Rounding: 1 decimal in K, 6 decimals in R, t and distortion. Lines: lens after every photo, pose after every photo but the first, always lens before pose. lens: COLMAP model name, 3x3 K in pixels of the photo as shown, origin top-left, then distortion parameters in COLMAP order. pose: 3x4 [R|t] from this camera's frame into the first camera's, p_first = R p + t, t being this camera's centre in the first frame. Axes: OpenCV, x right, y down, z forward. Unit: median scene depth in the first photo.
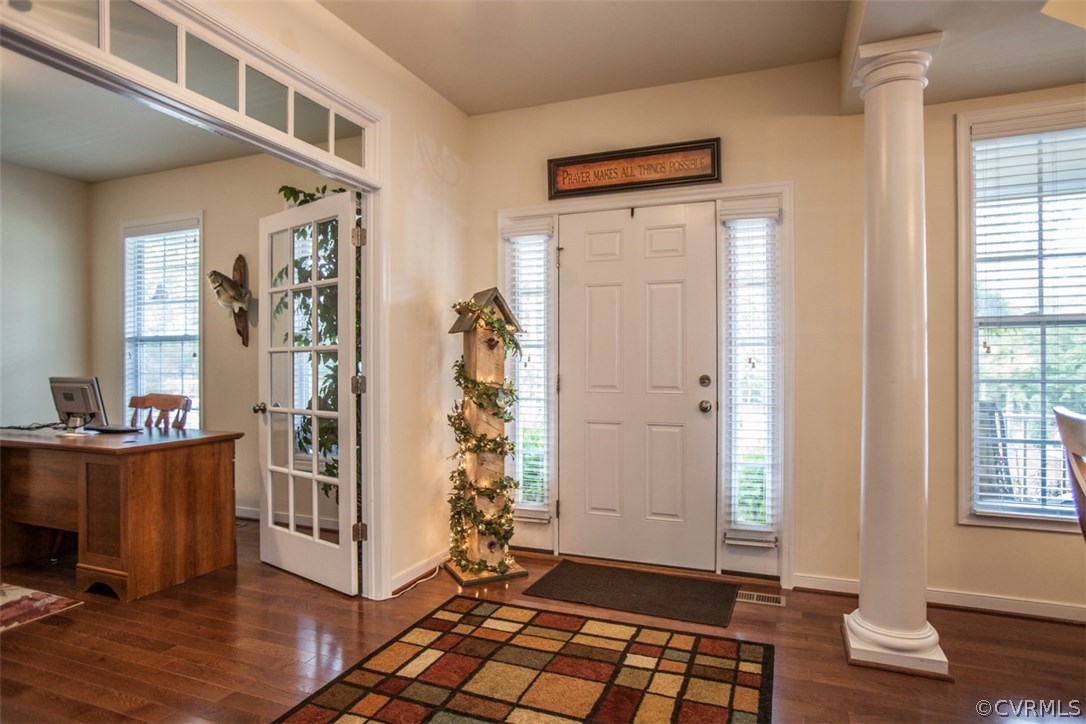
lens RADIAL K [[620.0, 0, 543.0], [0, 620.0, 362.0], [0, 0, 1]] dist [-0.003500, -0.000768]
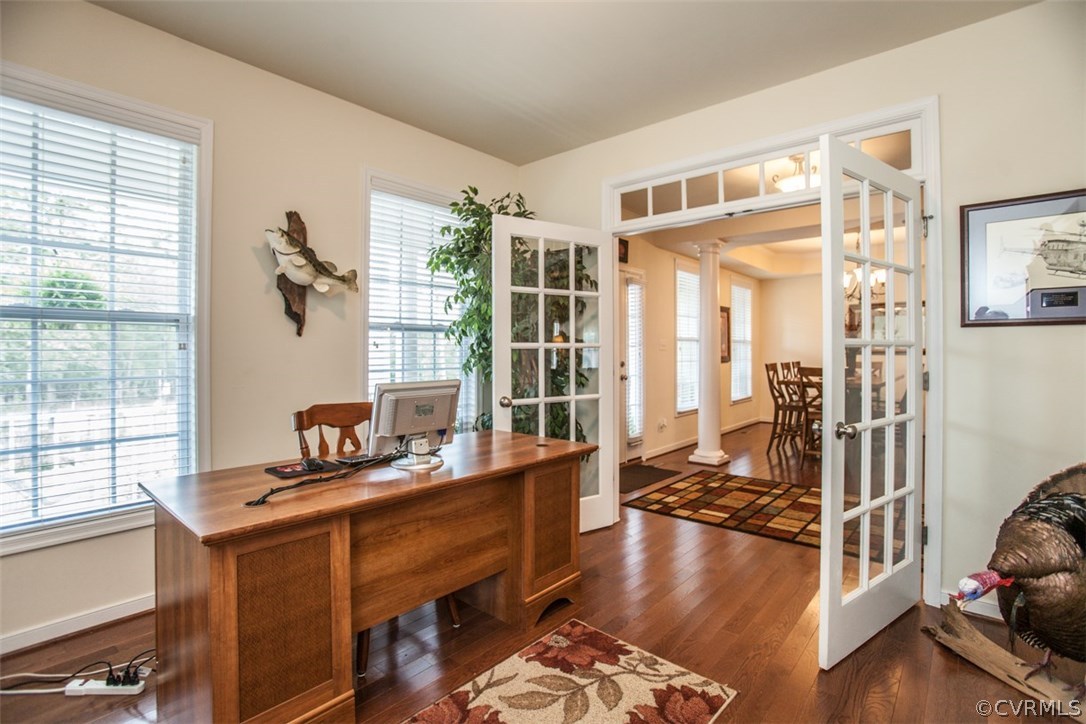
lens RADIAL K [[508.7, 0, 560.8], [0, 508.7, 355.1], [0, 0, 1]] dist [-0.027432, 0.000044]
pose [[0.301759, -0.004931, 0.953371, -1.701776], [0.007078, 0.999971, 0.002931, -0.007763], [-0.953358, 0.005864, 0.301785, 0.913932]]
